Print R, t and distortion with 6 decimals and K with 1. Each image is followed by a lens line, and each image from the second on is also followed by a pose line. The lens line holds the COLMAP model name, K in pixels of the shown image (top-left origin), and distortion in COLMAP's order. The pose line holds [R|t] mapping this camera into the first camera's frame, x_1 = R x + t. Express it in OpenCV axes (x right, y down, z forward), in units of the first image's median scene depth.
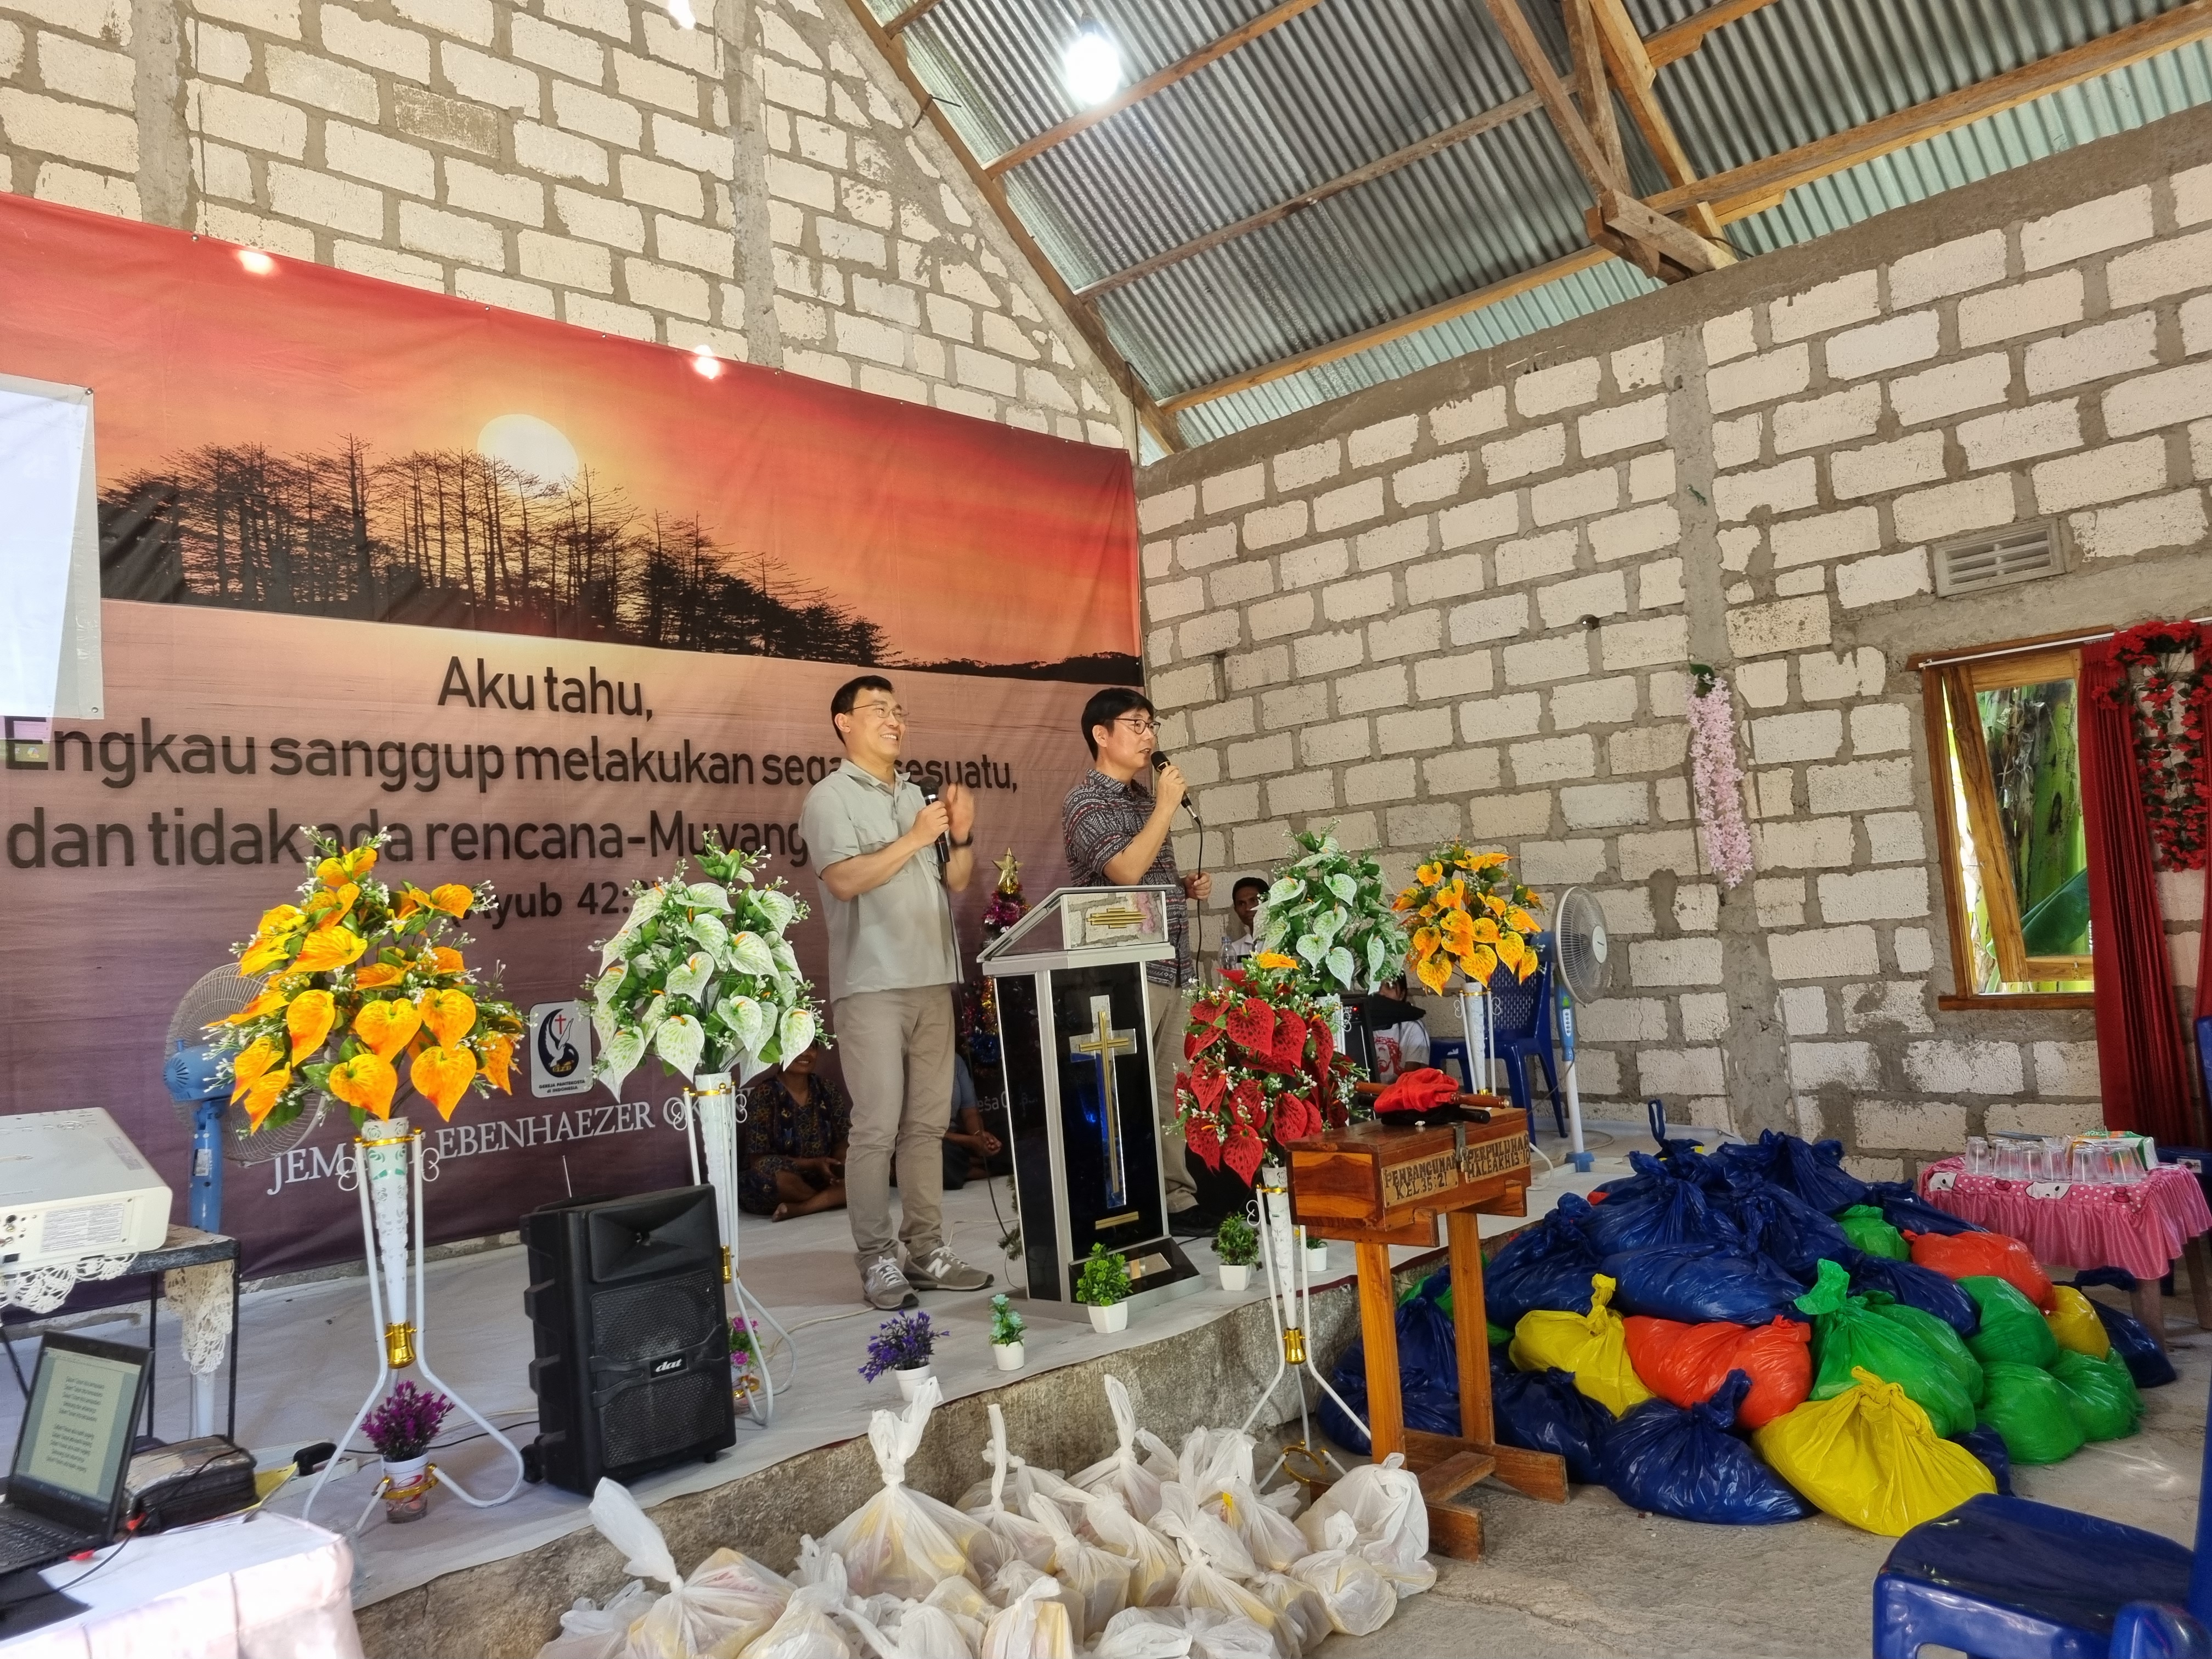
lens RADIAL K [[1550.9, 0, 1106.0], [0, 1550.9, 829.5], [0, 0, 1]] dist [0.040461, -0.032562]
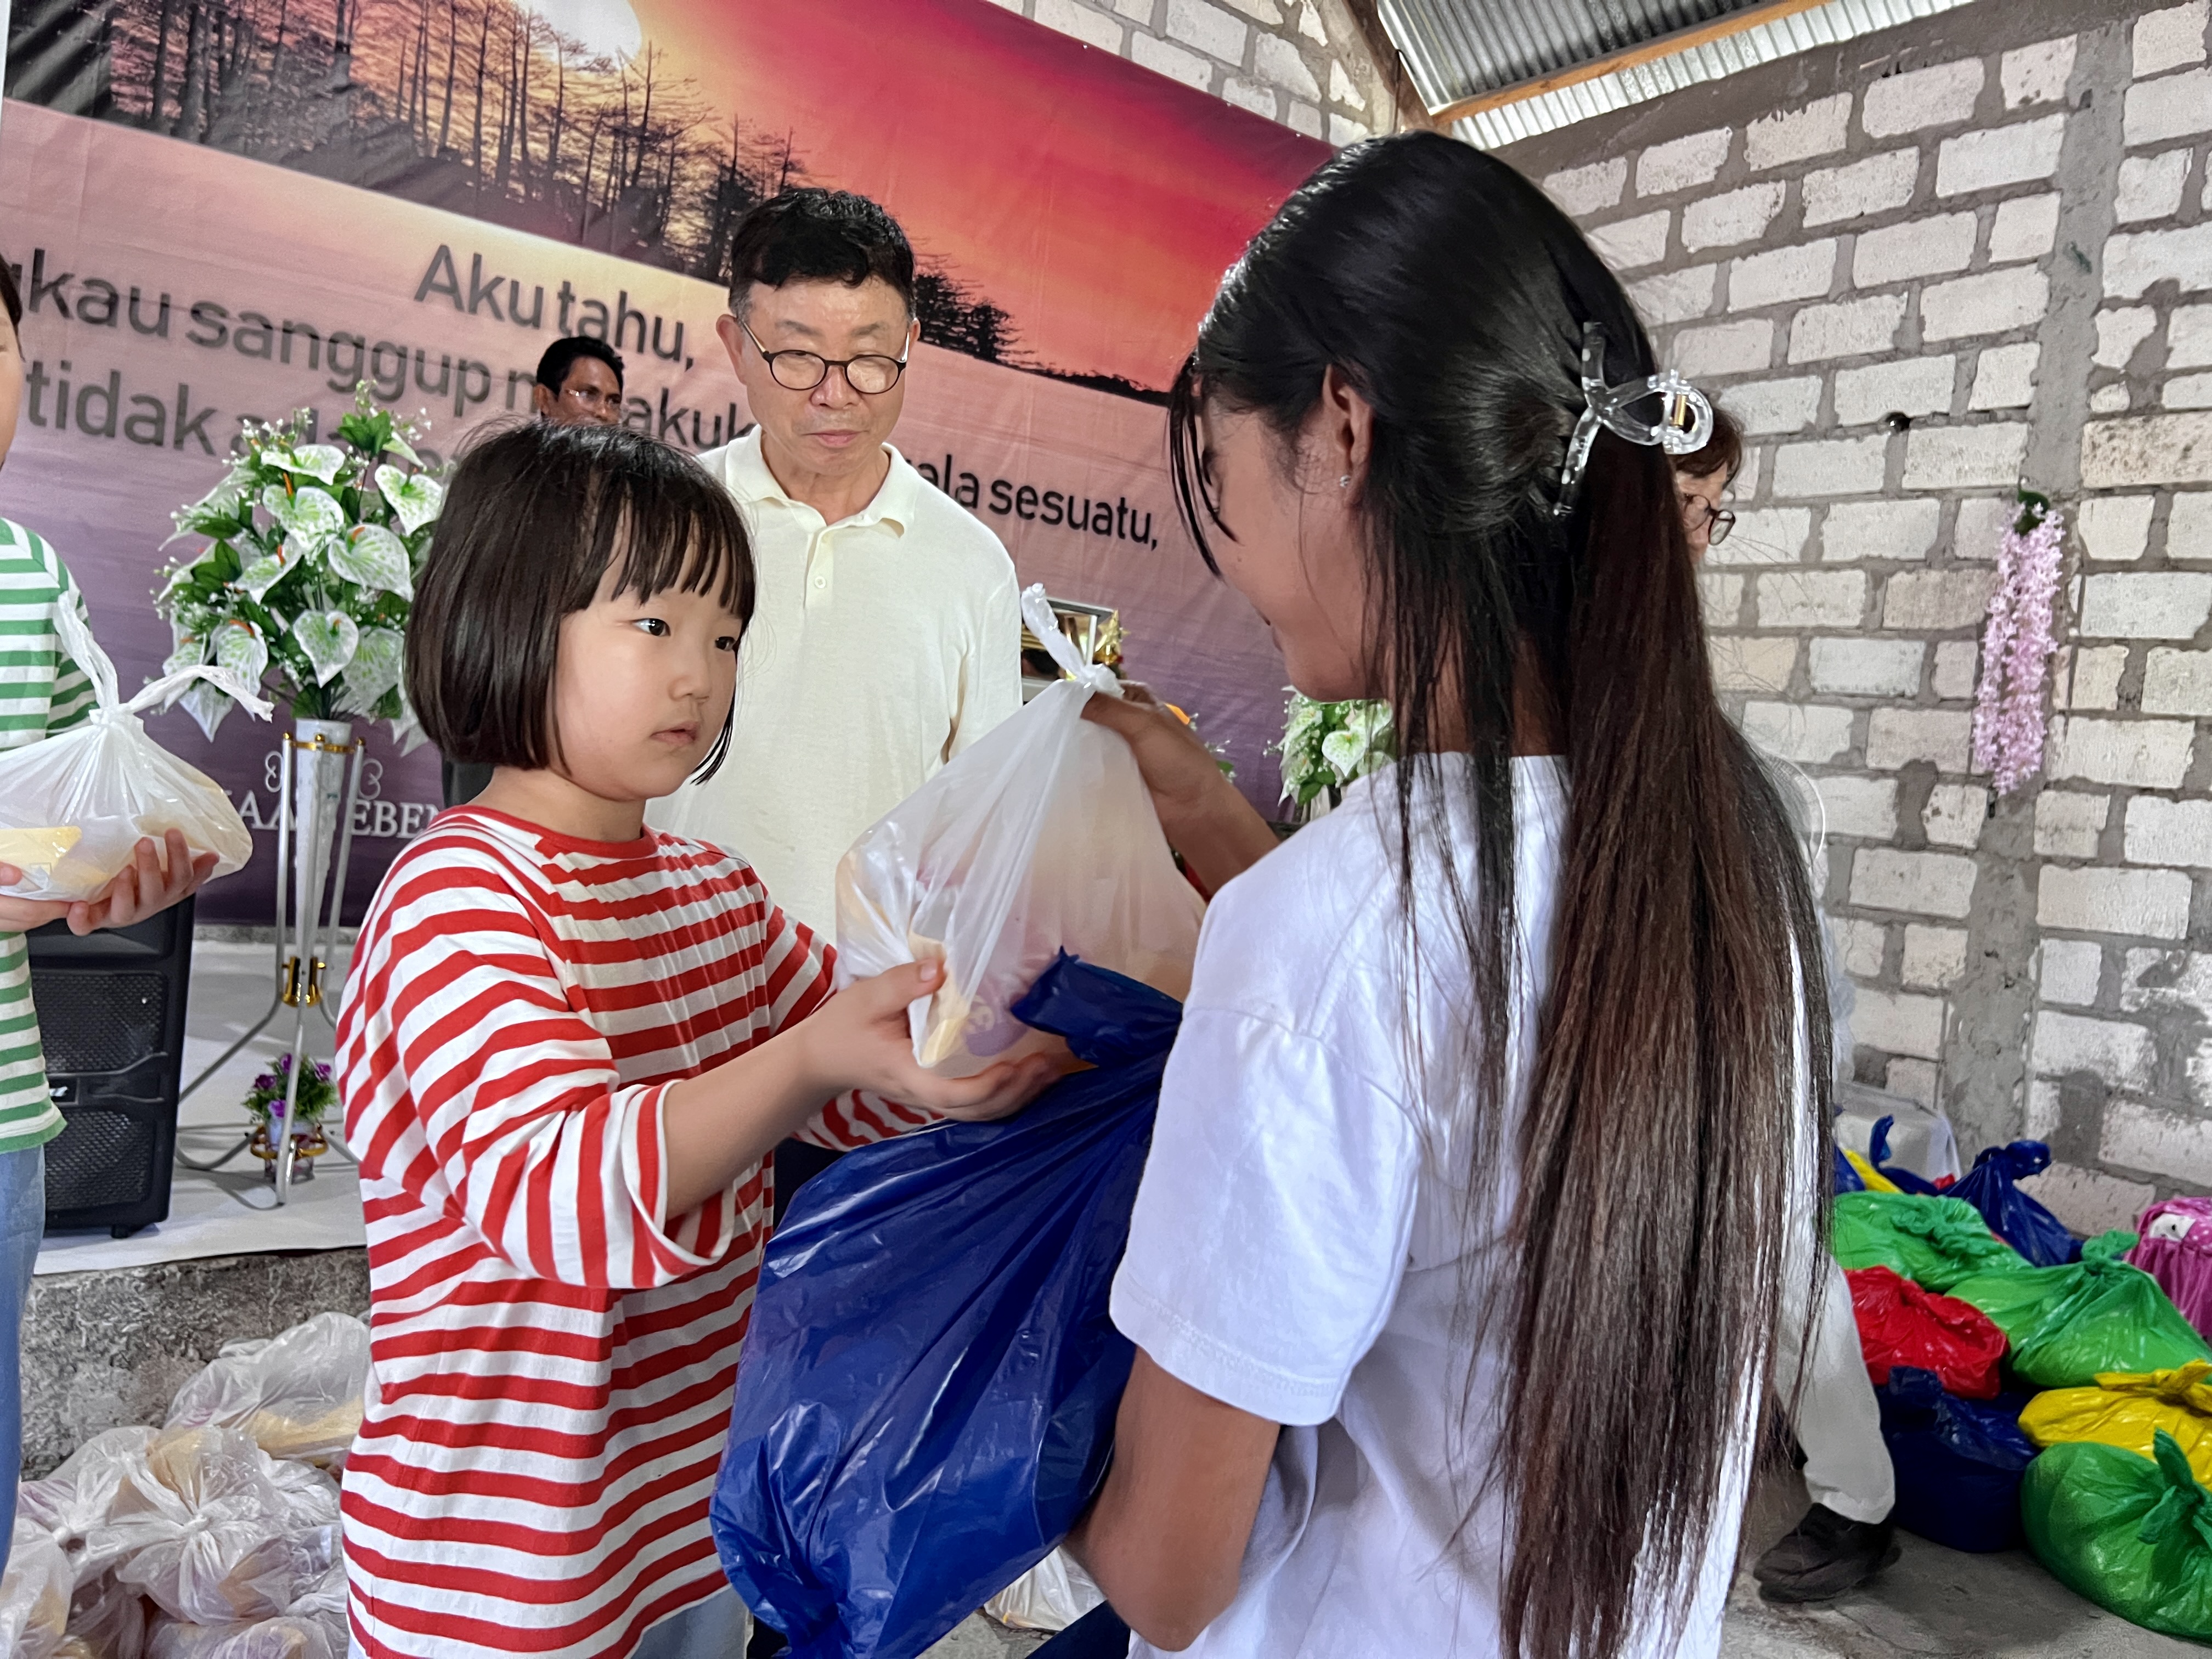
lens RADIAL K [[1459.1, 0, 1244.4], [0, 1459.1, 853.4], [0, 0, 1]] dist [0.035329, -0.053645]
pose [[0.974069, 0.178049, -0.139600, 0.149482], [-0.161988, 0.979580, 0.119094, 0.040517], [0.157954, -0.093392, 0.983020, 0.250239]]
